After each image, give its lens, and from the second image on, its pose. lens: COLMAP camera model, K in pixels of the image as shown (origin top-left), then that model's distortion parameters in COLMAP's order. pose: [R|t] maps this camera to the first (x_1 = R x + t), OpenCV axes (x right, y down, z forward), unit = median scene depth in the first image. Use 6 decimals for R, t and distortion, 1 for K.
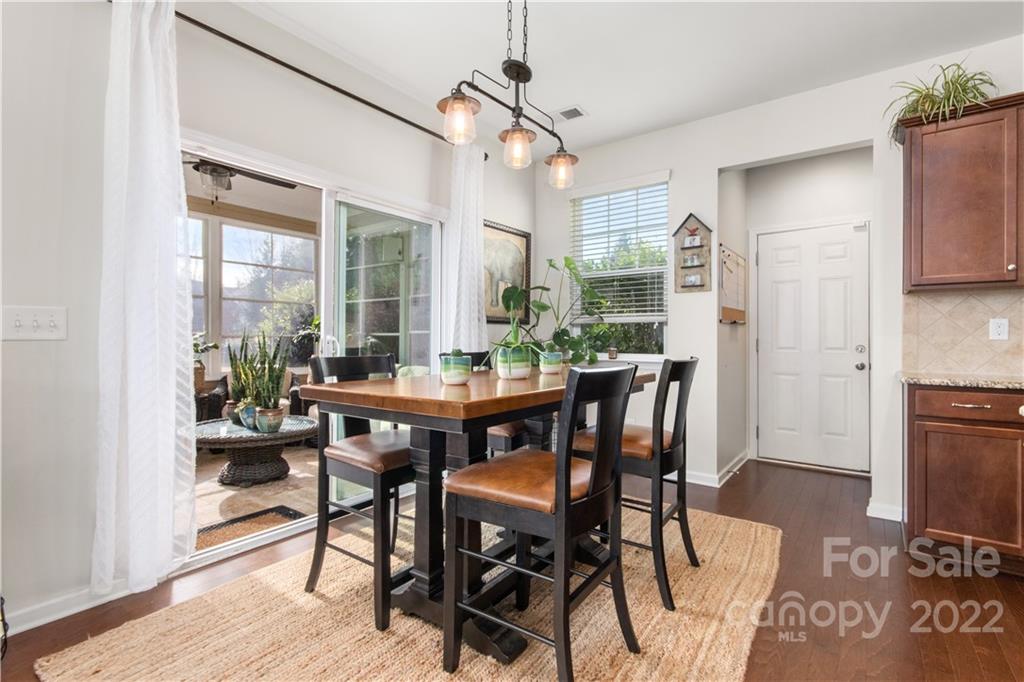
lens RADIAL K [[472.4, 0, 508.4], [0, 472.4, 338.6], [0, 0, 1]] dist [0.002840, 0.000455]
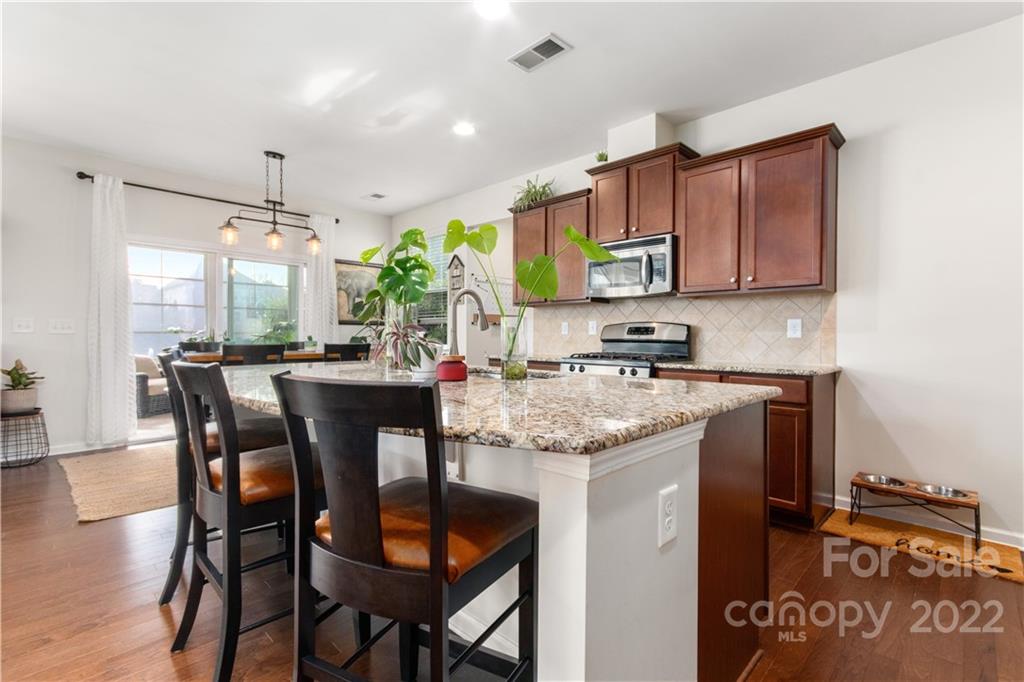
lens RADIAL K [[472.4, 0, 512.0], [0, 472.4, 339.4], [0, 0, 1]] dist [0.002840, 0.000455]
pose [[0.992312, 0.002225, -0.123740, 0.781595], [-0.001541, 0.999983, 0.005620, 0.007865], [0.123751, -0.005386, 0.992299, -0.549158]]
